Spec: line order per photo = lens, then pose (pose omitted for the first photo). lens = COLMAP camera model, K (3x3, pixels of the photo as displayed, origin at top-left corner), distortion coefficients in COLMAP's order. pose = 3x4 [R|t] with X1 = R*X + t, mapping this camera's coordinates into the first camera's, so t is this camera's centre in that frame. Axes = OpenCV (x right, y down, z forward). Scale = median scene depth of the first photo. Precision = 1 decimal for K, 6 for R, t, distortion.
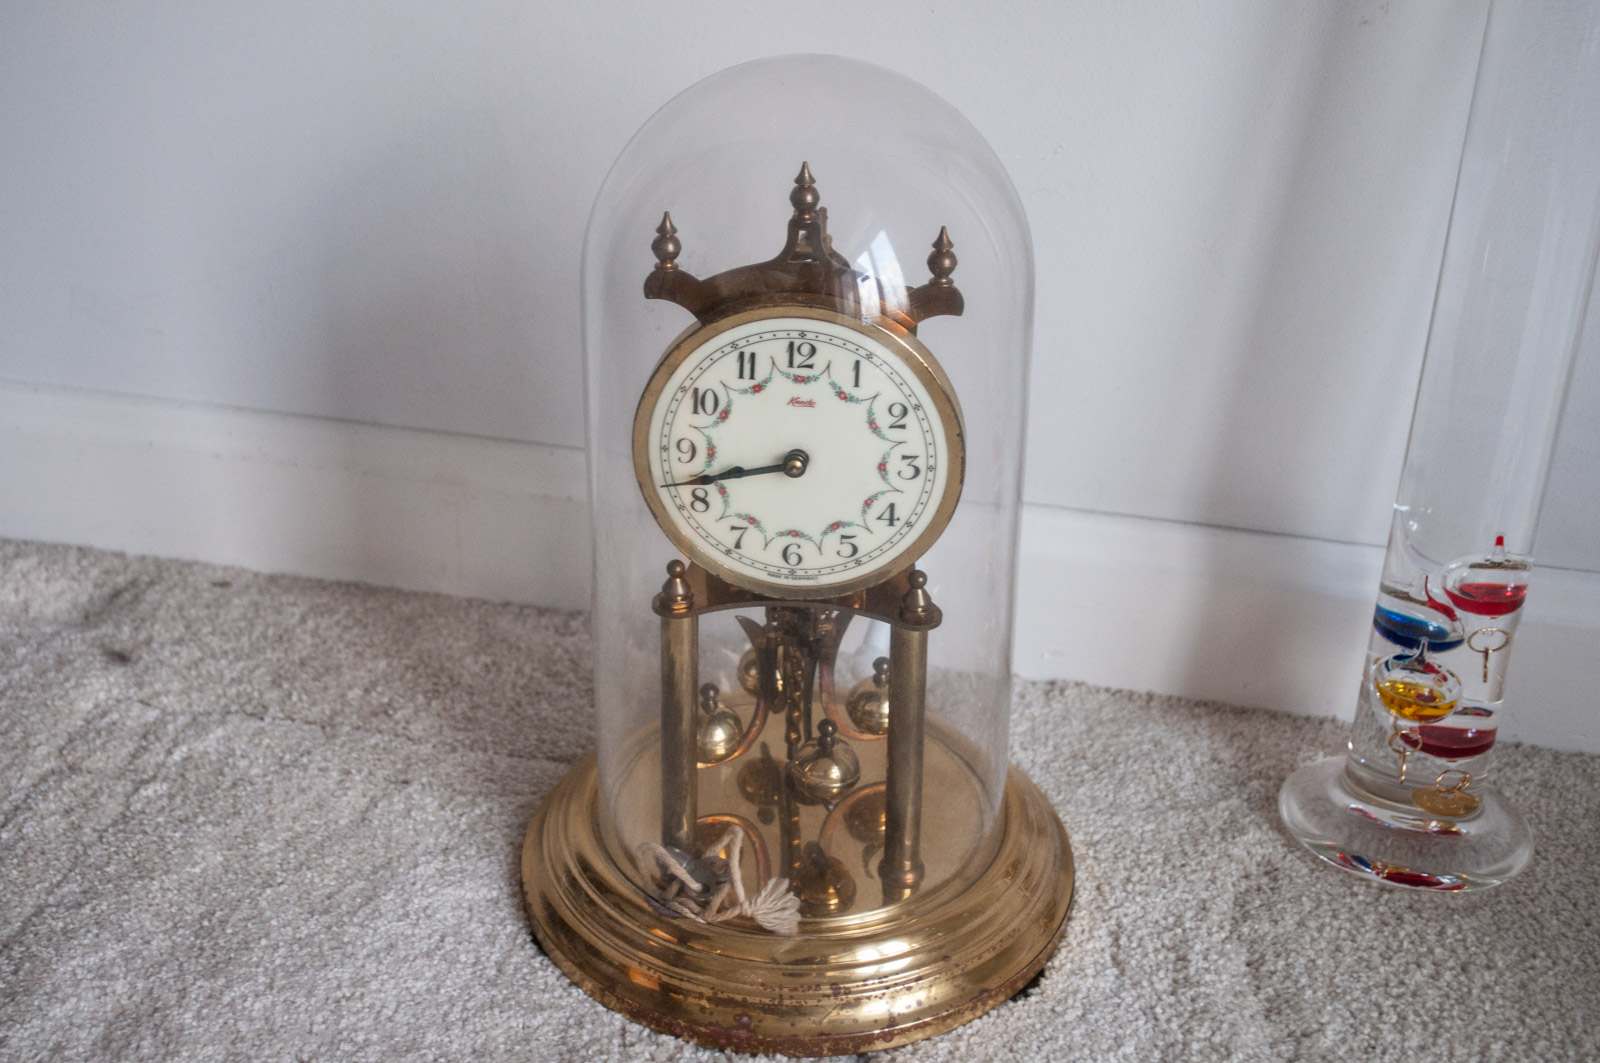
lens RADIAL K [[2382.4, 0, 800.0], [0, 2382.4, 531.5], [0, 0, 1]] dist [-0.046274, 0.174732]
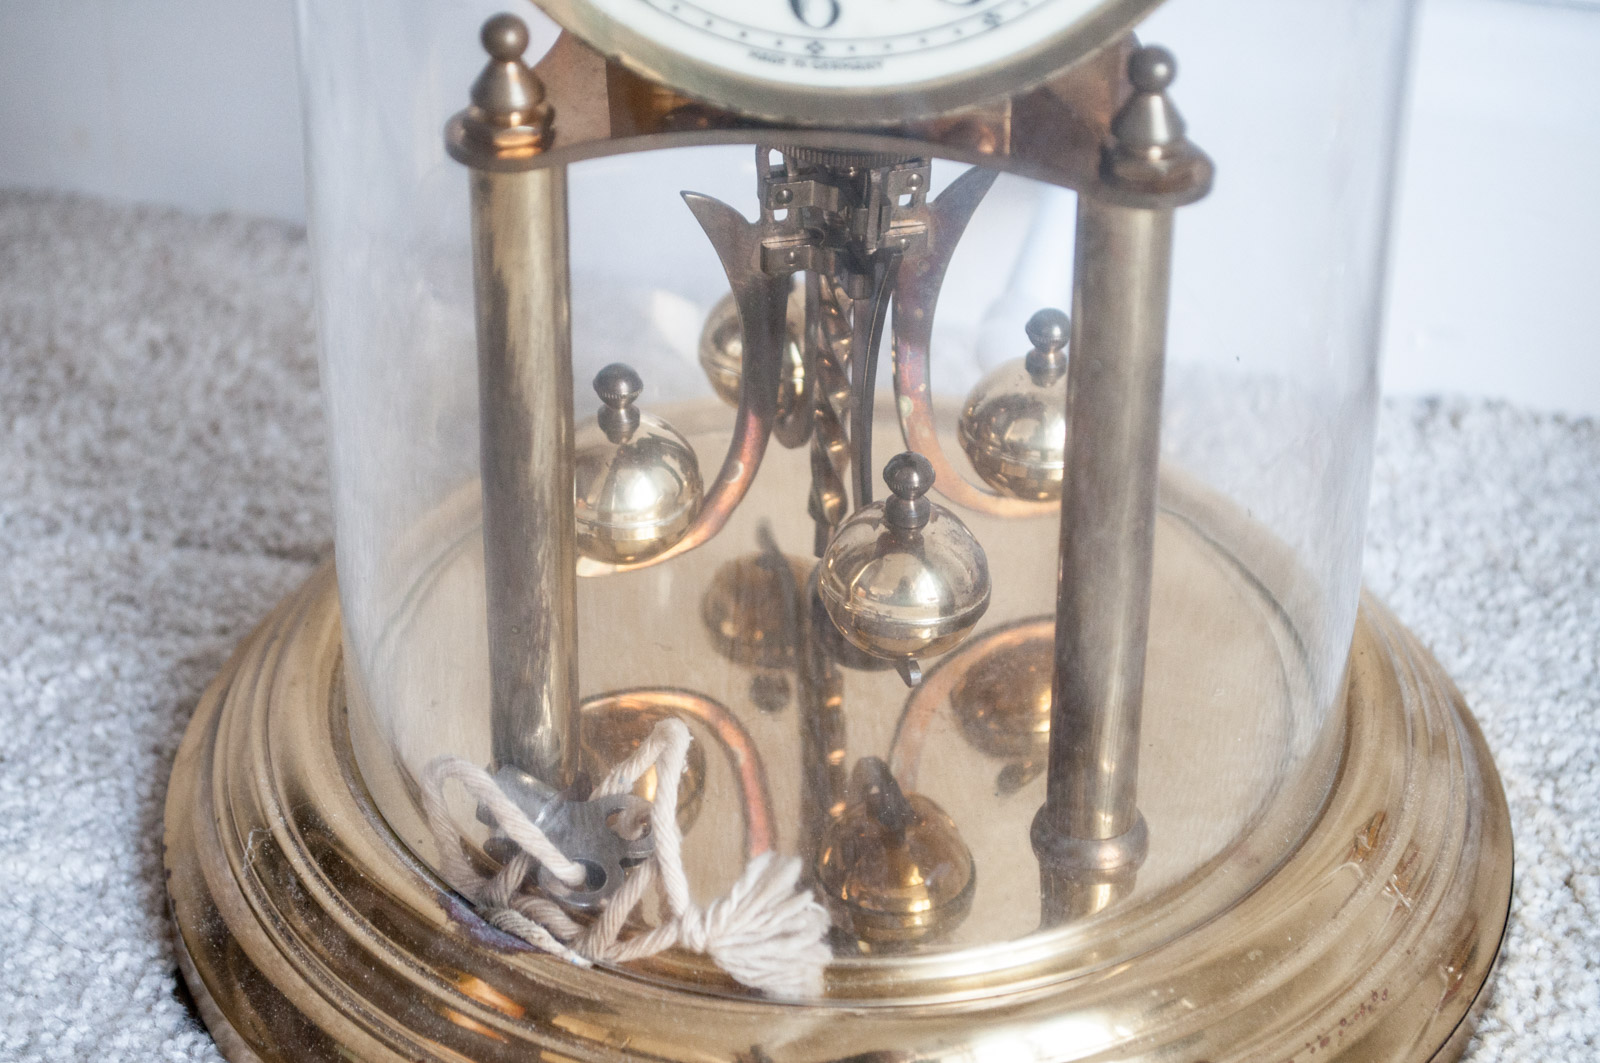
lens RADIAL K [[3437.2, 0, 800.0], [0, 3437.2, 531.5], [0, 0, 1]] dist [0.017514, 0.125123]
pose [[0.999331, 0.014286, -0.033664, 0.012091], [-0.011657, 0.996960, 0.077042, 0.045212], [0.034662, -0.076598, 0.996459, 0.406521]]
